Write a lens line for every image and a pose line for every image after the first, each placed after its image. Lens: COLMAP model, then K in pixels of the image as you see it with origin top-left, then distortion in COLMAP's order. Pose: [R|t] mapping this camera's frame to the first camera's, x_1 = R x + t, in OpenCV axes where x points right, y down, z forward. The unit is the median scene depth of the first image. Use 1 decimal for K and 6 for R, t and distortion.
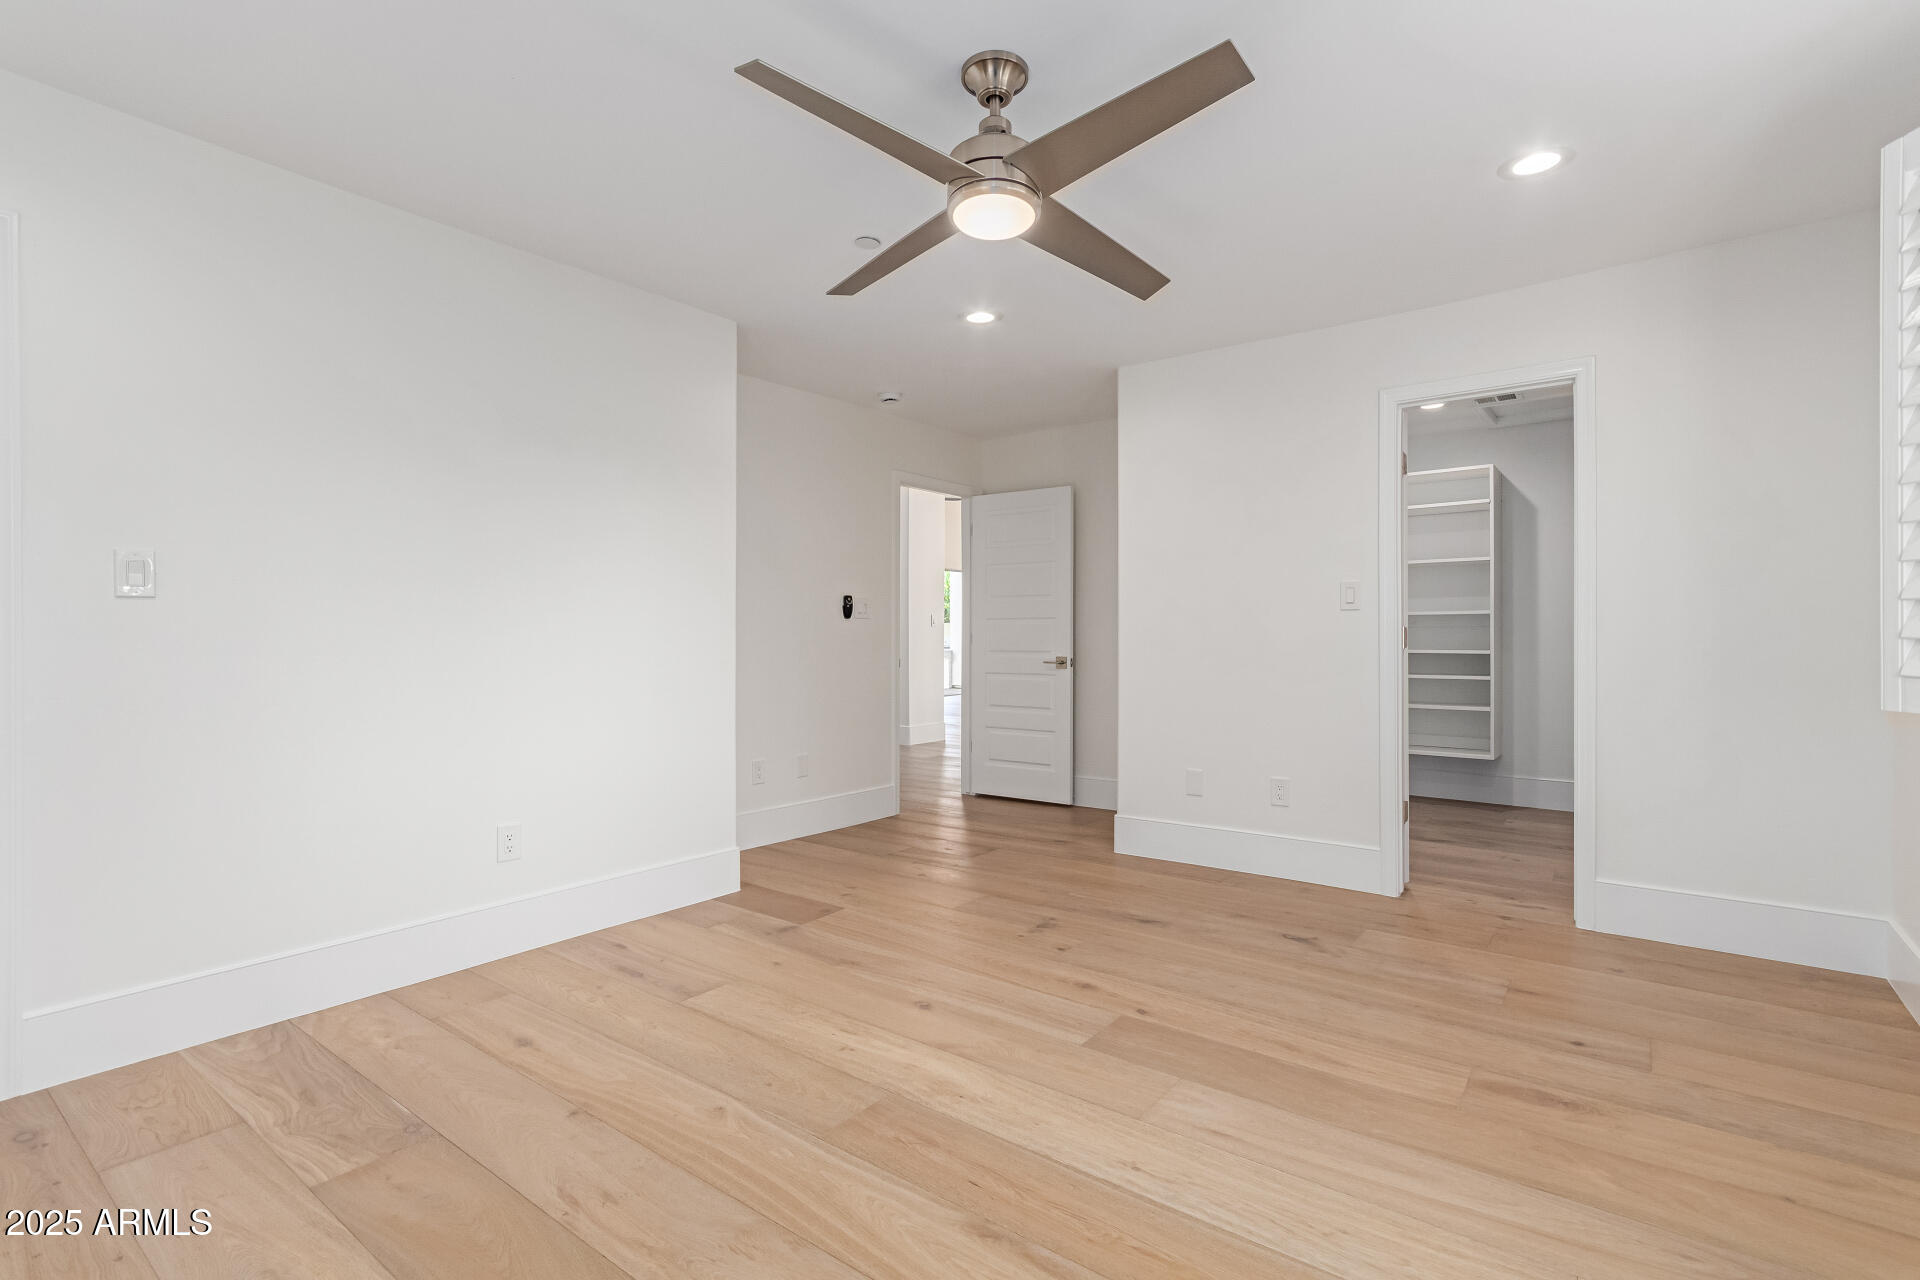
lens RADIAL K [[891.2, 0, 972.1], [0, 891.2, 641.2], [0, 0, 1]] dist [0.003273, 0.000592]
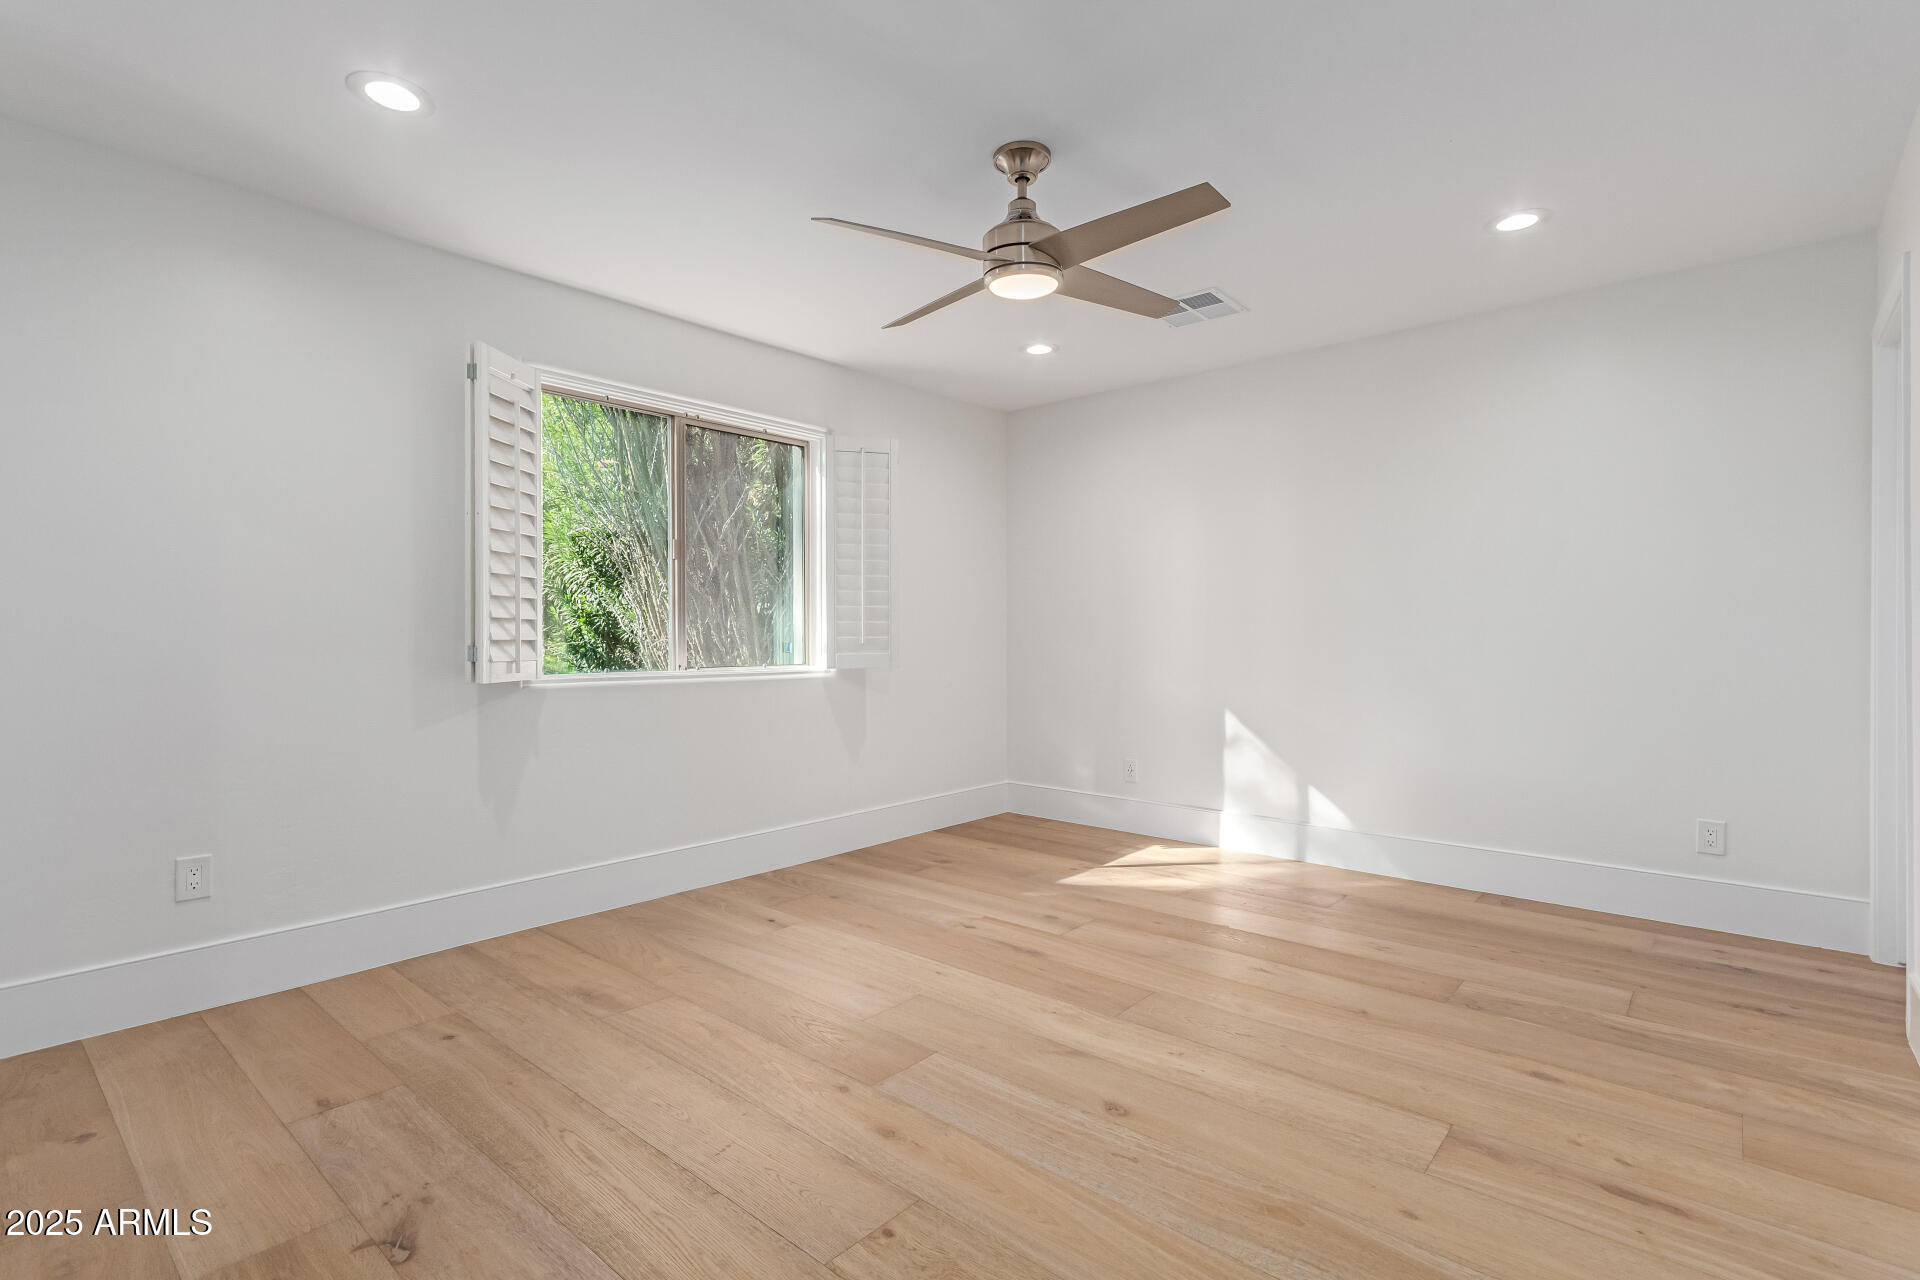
lens RADIAL K [[891.2, 0, 961.4], [0, 891.2, 638.7], [0, 0, 1]] dist [0.003273, 0.000592]
pose [[-0.997734, 0.005443, 0.067057, 0.026956], [0.005616, 0.999981, 0.002388, -0.001458], [-0.067043, 0.002759, -0.997746, 1.977103]]
